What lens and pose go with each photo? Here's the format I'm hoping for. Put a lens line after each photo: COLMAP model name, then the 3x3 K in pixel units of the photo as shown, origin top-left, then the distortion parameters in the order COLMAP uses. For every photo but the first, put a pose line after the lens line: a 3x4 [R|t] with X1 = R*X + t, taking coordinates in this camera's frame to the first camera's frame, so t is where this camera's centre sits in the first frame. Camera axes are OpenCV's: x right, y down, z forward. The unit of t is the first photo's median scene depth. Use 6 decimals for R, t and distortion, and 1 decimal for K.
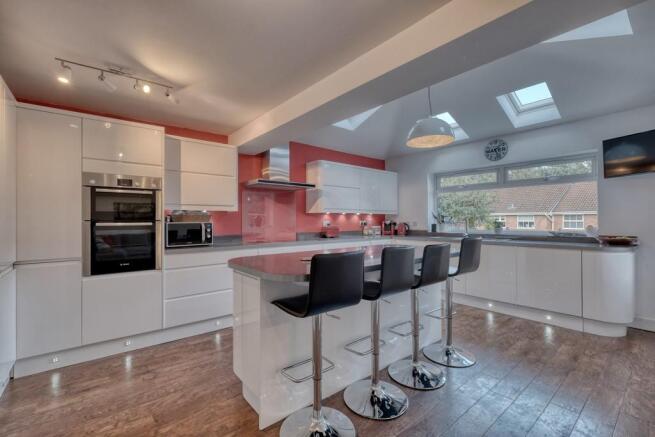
lens RADIAL K [[286.7, 0, 320.0], [0, 286.7, 218.9], [0, 0, 1]] dist [0.000965, -0.000467]
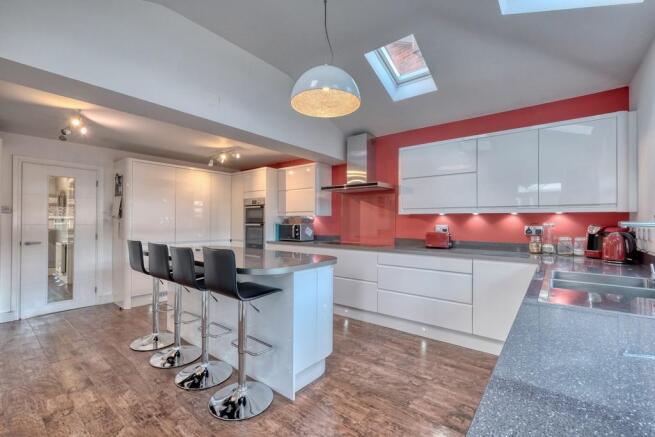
lens RADIAL K [[286.7, 0, 320.0], [0, 286.7, 218.9], [0, 0, 1]] dist [0.000965, -0.000467]
pose [[0.204637, -0.011938, -0.978765, 0.959669], [-0.004689, 0.999902, -0.013176, 0.003318], [0.978827, 0.007285, 0.204561, 0.802790]]
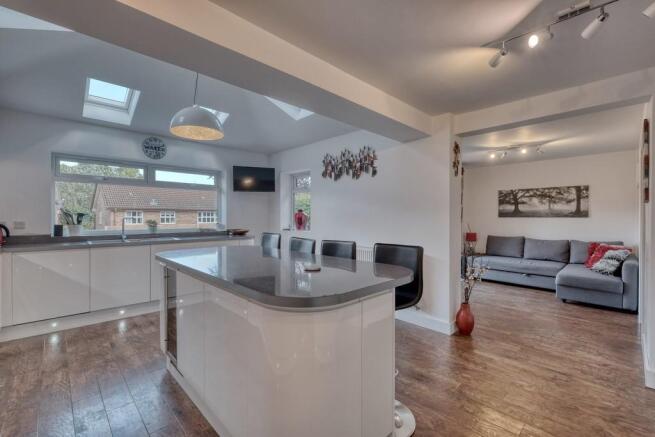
lens RADIAL K [[286.7, 0, 320.0], [0, 286.7, 218.9], [0, 0, 1]] dist [0.000965, -0.000467]
pose [[-0.067419, -0.001935, 0.997723, -0.519174], [-0.002294, 0.999996, 0.001784, 0.000609], [-0.997722, -0.002168, -0.067423, 0.630543]]
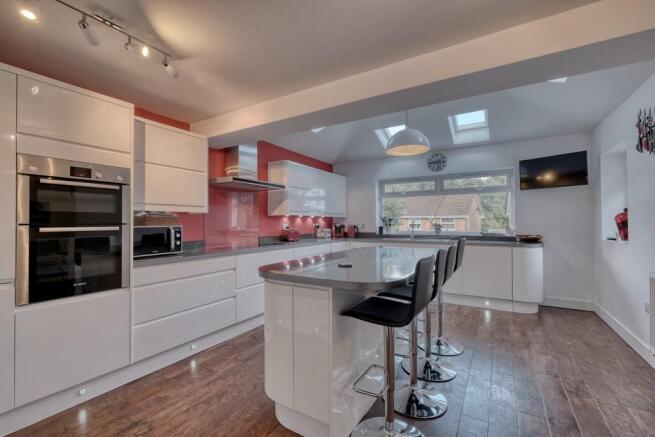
lens RADIAL K [[286.7, 0, 320.0], [0, 286.7, 218.9], [0, 0, 1]] dist [0.000965, -0.000467]
pose [[0.944528, 0.003212, 0.328416, -0.266100], [0.000063, 0.999950, -0.009961, -0.000084], [-0.328432, 0.009429, 0.944481, 0.083021]]
